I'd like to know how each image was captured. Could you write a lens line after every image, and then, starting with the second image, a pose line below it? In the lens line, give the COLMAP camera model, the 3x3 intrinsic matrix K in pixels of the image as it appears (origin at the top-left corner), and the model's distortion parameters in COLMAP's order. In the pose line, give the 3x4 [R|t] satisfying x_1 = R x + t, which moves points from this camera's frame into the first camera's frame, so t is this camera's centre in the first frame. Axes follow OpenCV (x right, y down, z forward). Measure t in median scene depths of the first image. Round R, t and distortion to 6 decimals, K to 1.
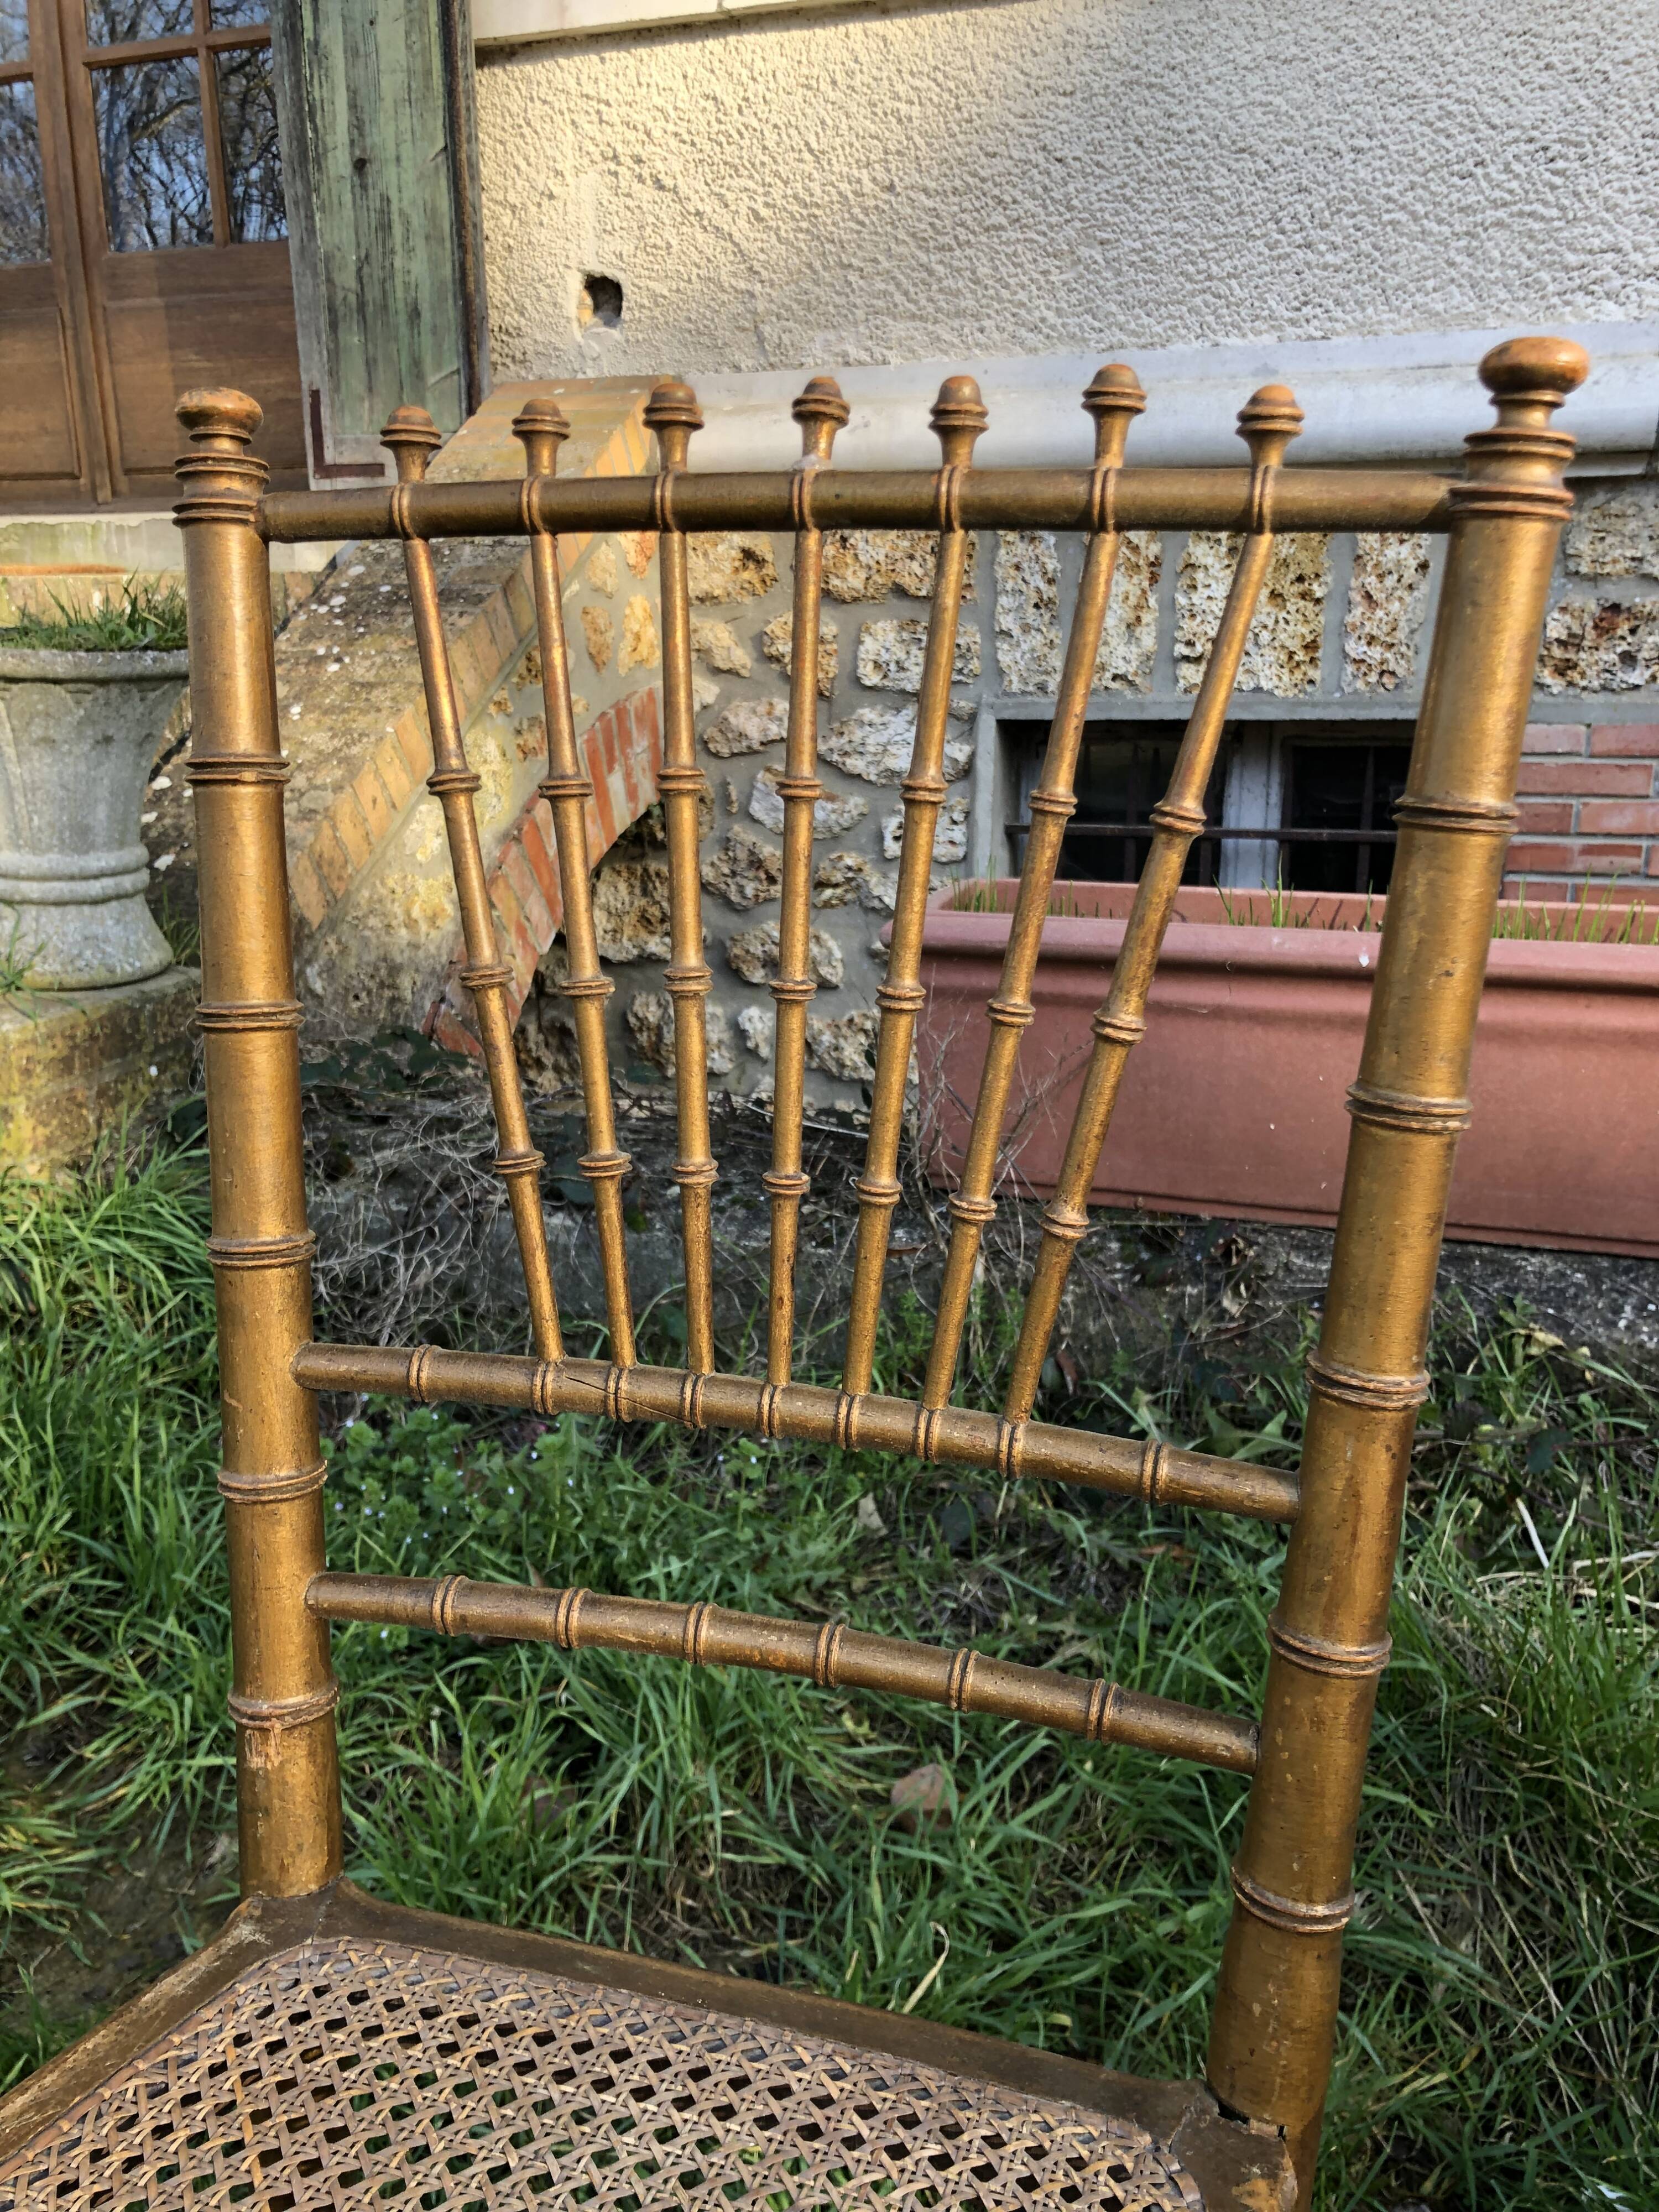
lens RADIAL K [[1787.3, 0, 830.8], [0, 1787.3, 1110.0], [0, 0, 1]] dist [0.041198, -0.039353]
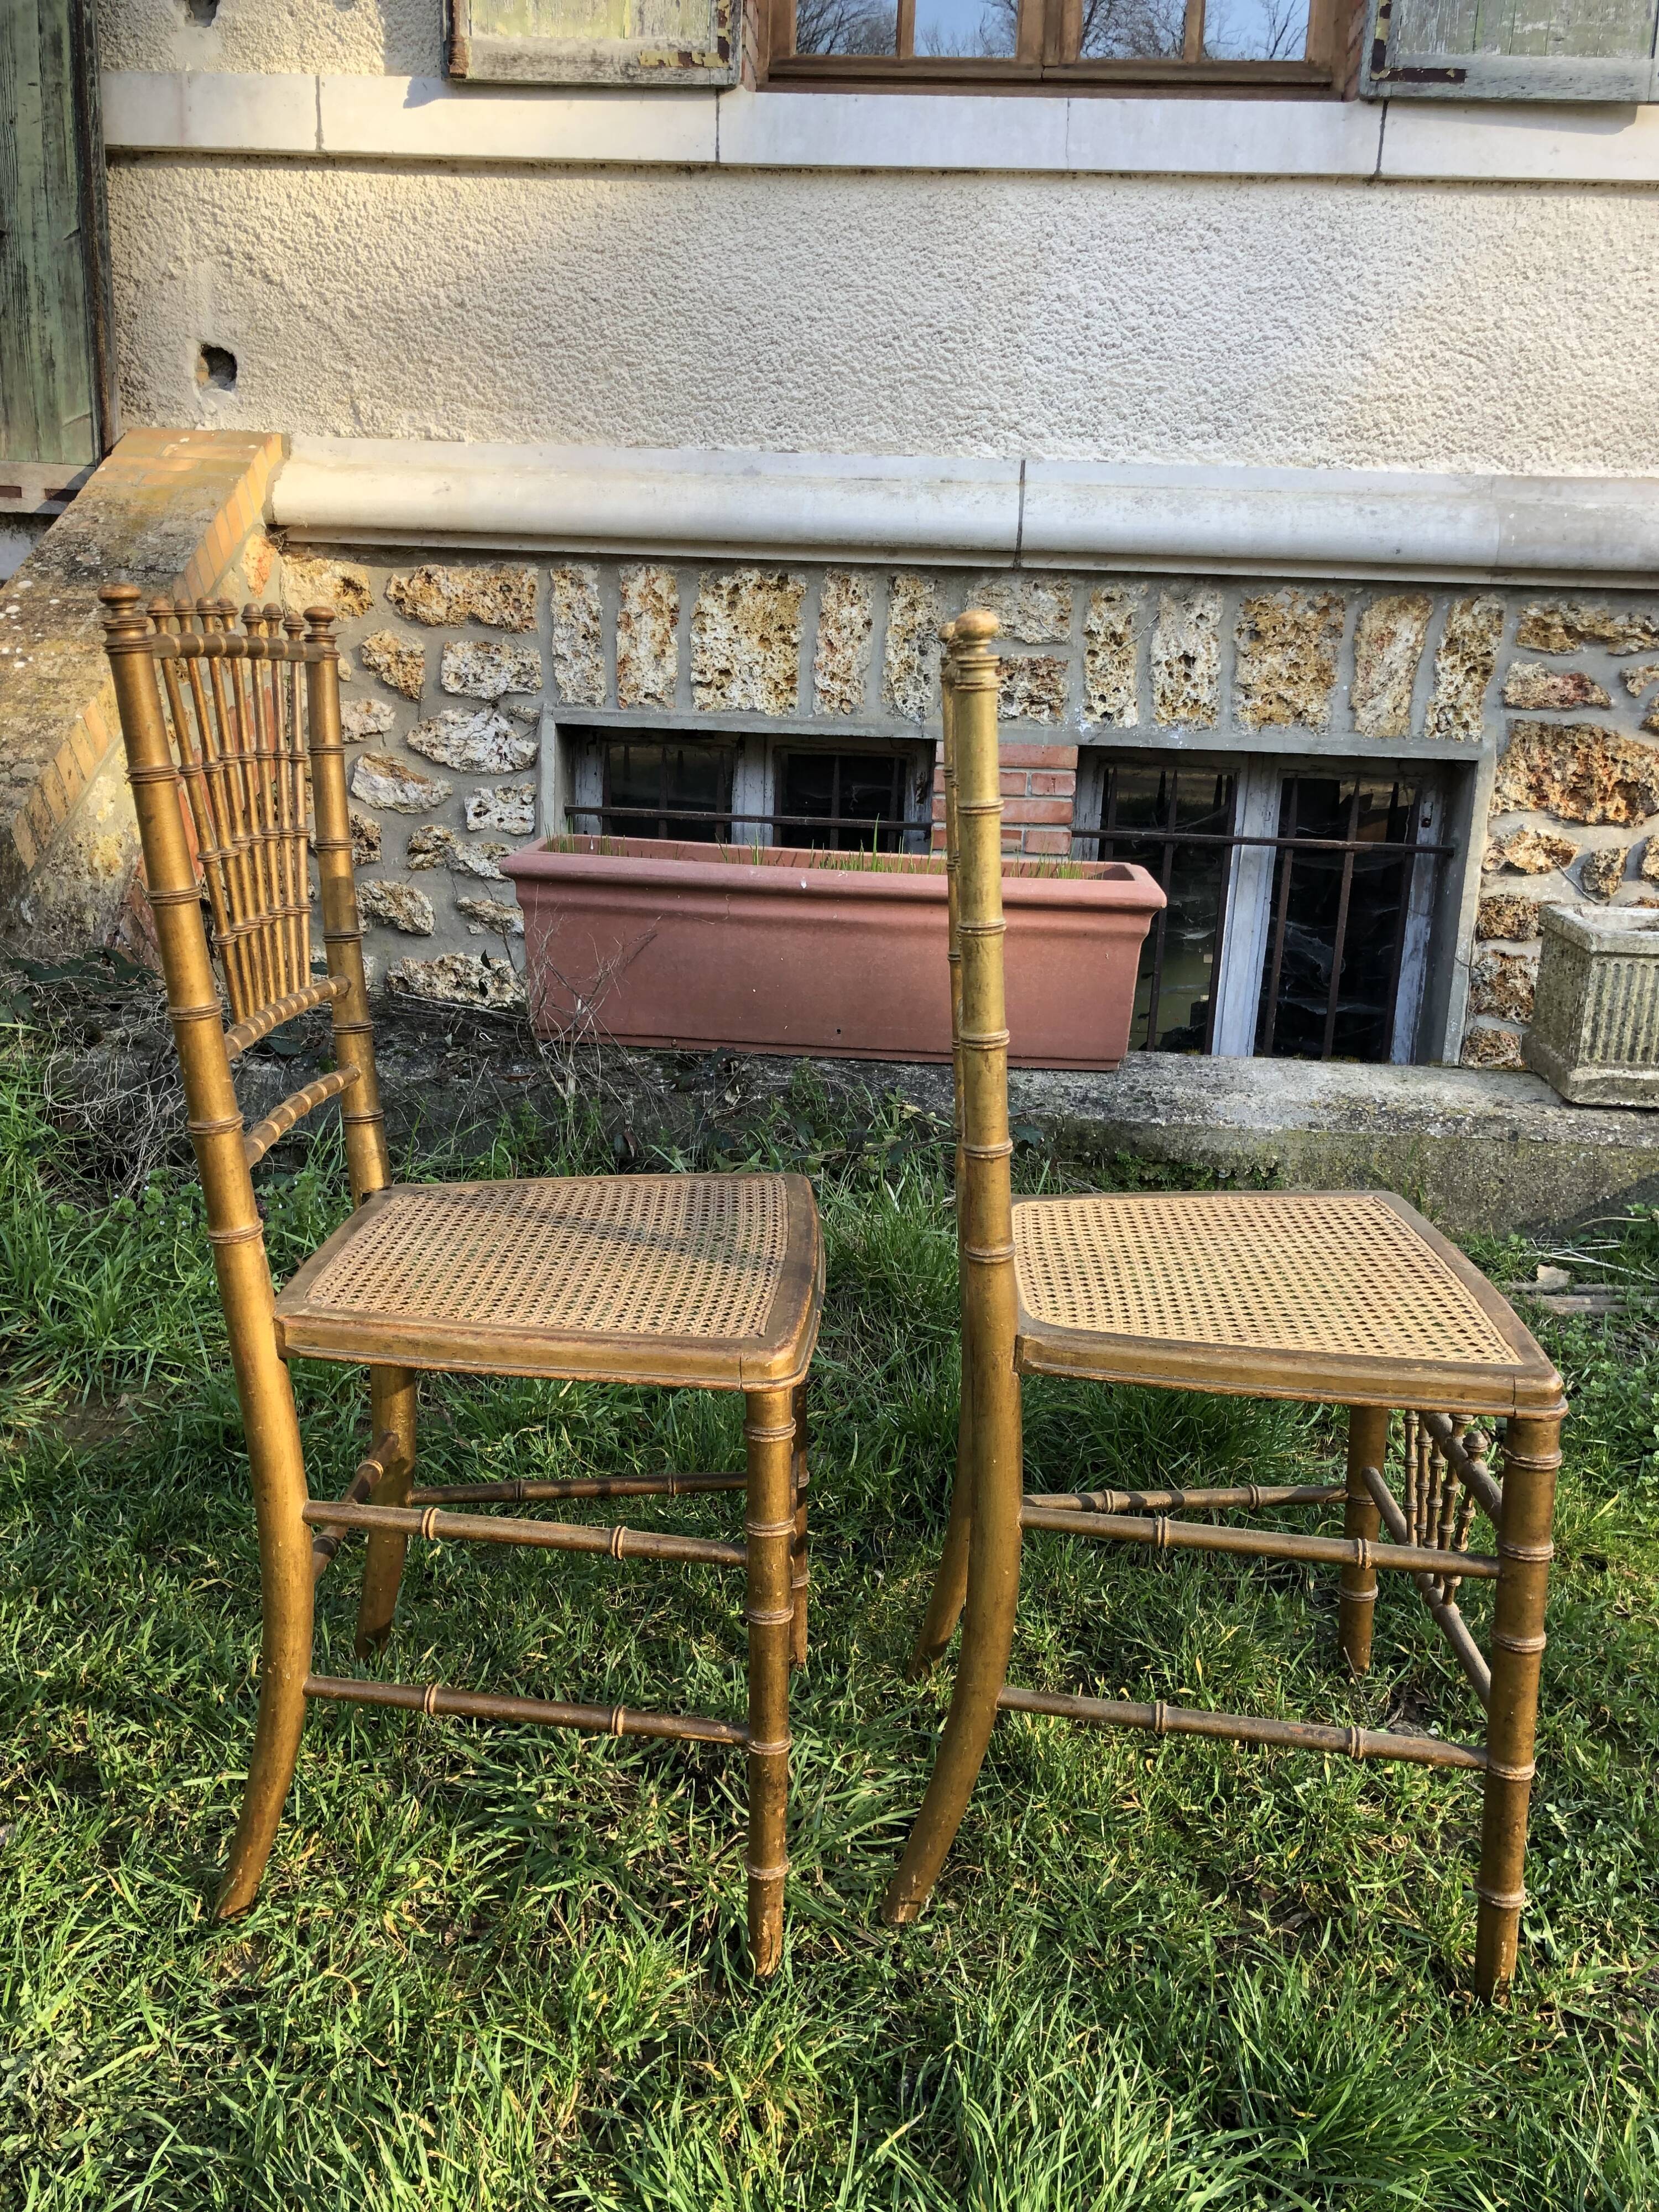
lens RADIAL K [[1787.3, 0, 834.3], [0, 1787.3, 1095.1], [0, 0, 1]] dist [0.041198, -0.039353]
pose [[0.966703, -0.020713, 0.255062, -0.051051], [0.022587, 0.999735, -0.004422, 0.062521], [-0.254902, 0.010036, 0.966915, -0.309745]]
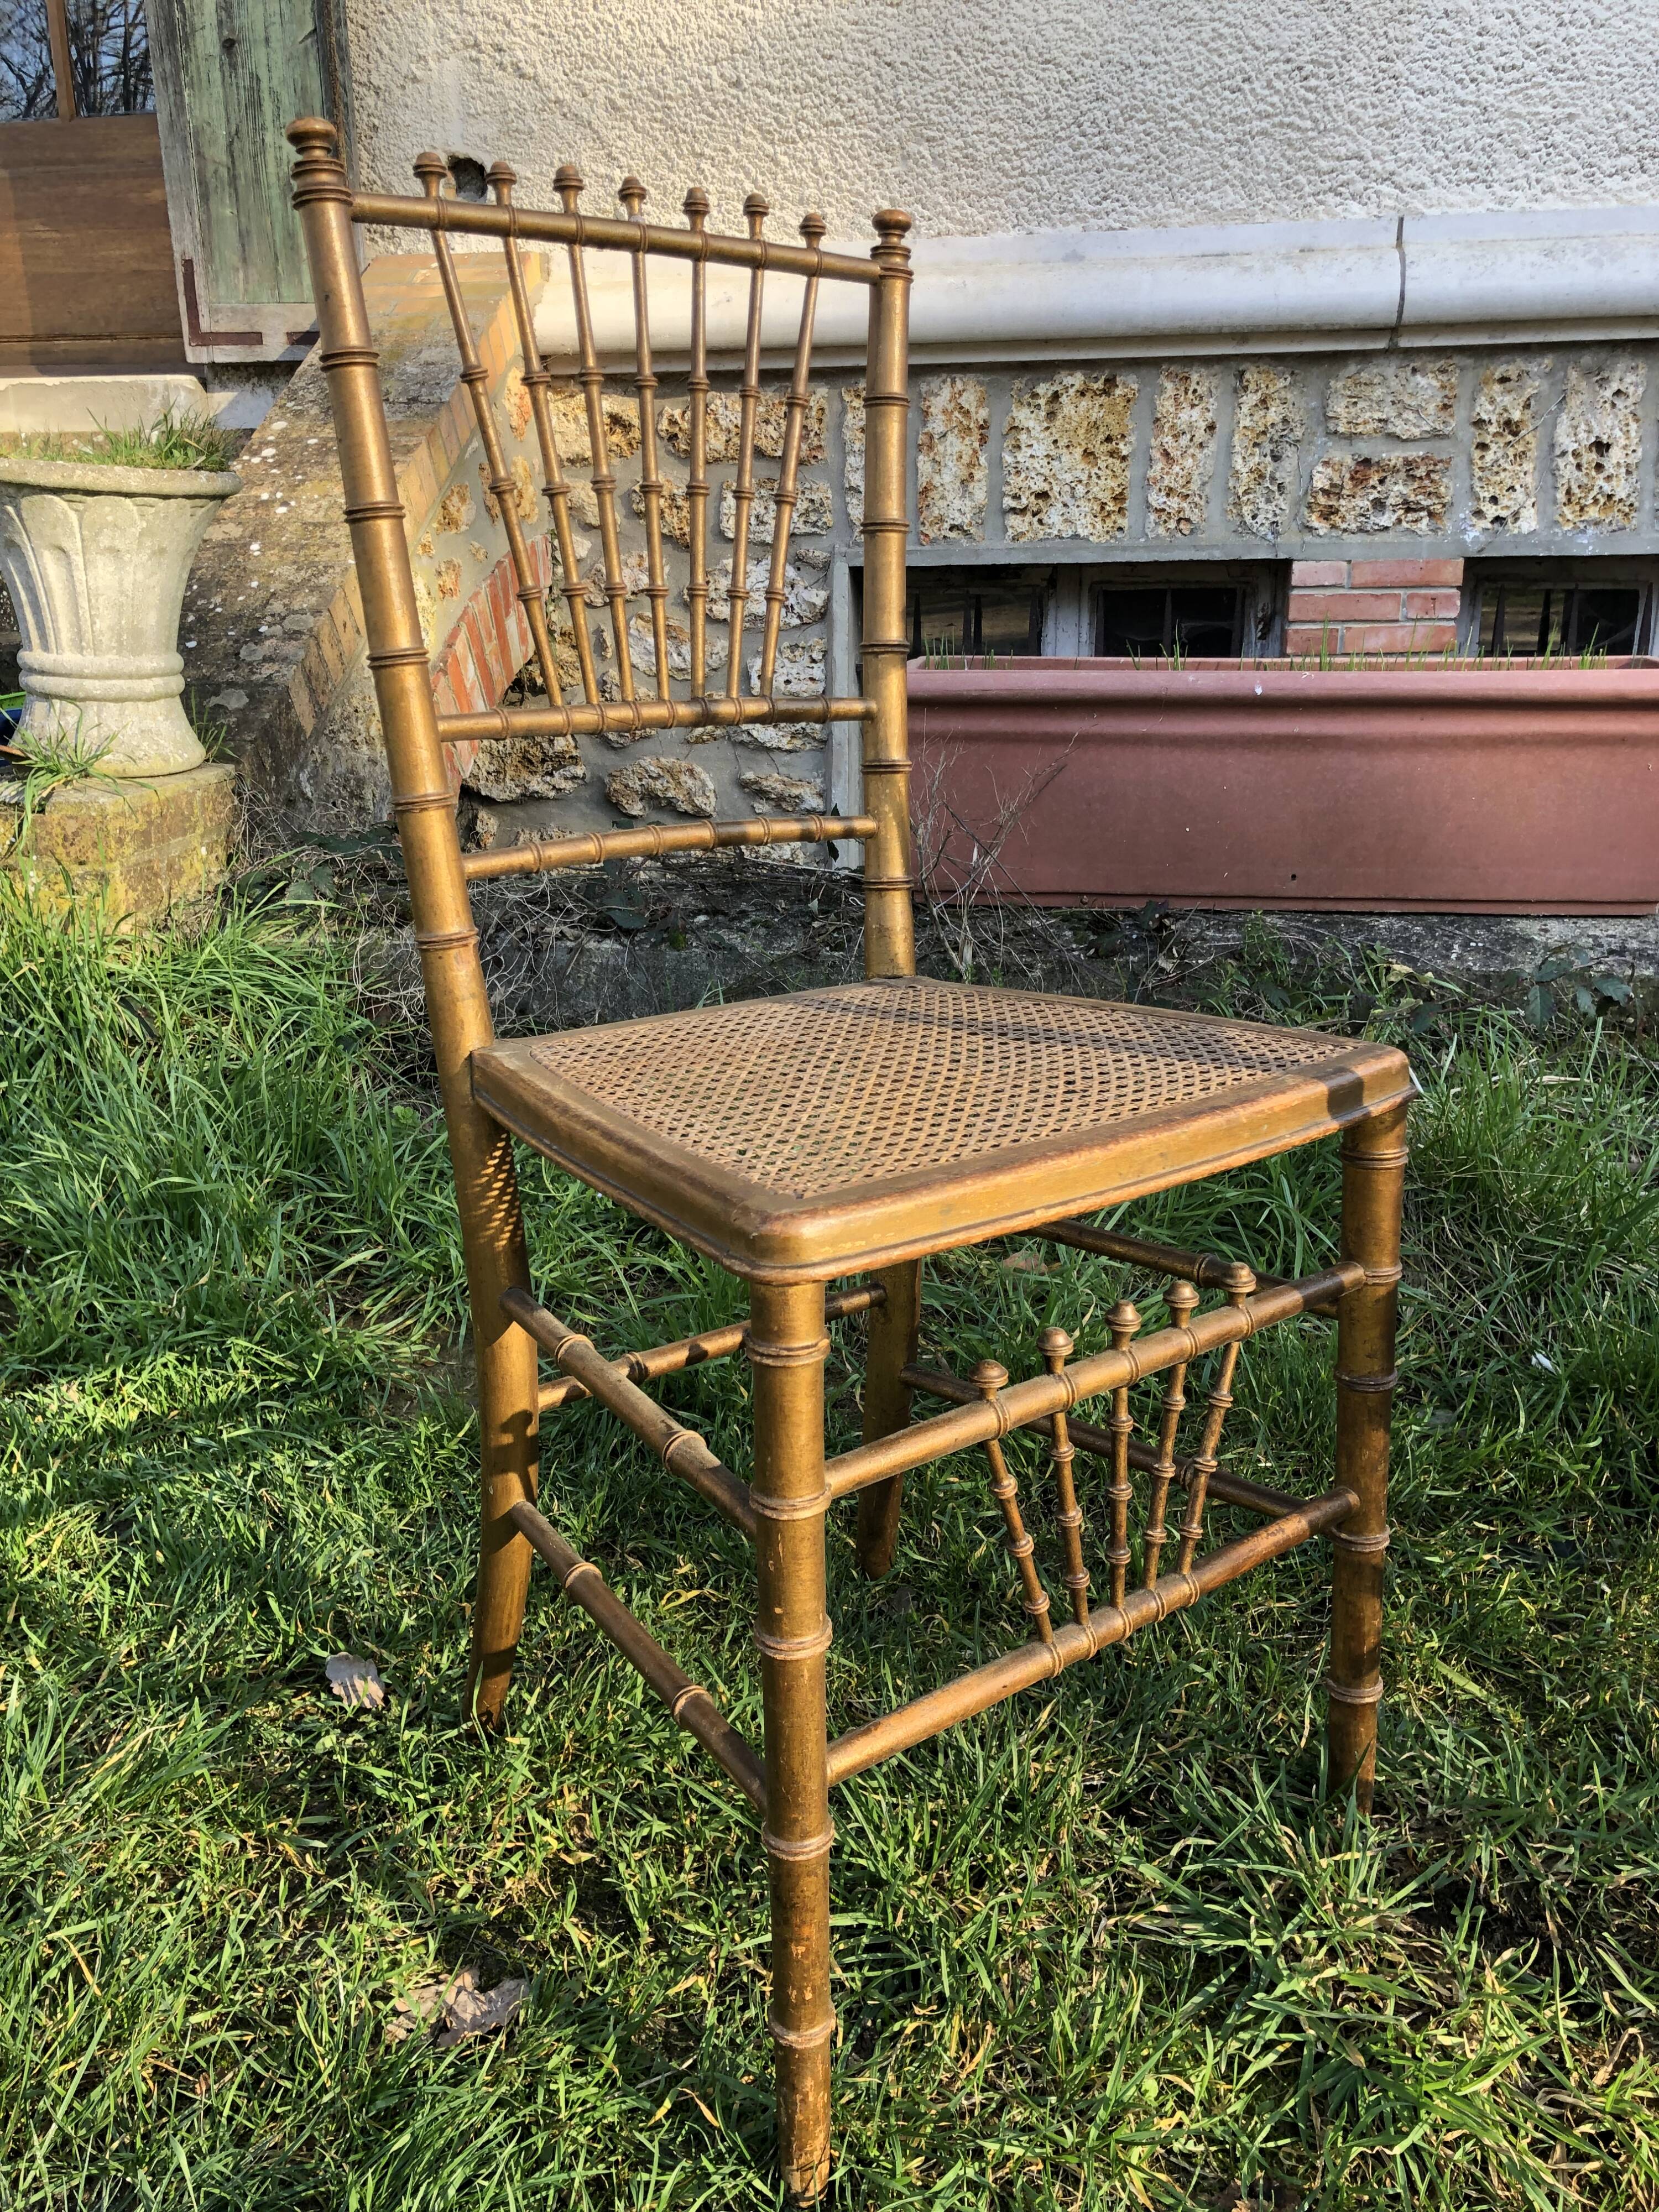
lens RADIAL K [[1787.3, 0, 836.9], [0, 1787.3, 1085.9], [0, 0, 1]] dist [0.041198, -0.039353]
pose [[0.985913, -0.053324, 0.158532, -0.122392], [0.048676, 0.998267, 0.033061, 0.077774], [-0.160020, -0.024878, 0.986800, -0.134342]]
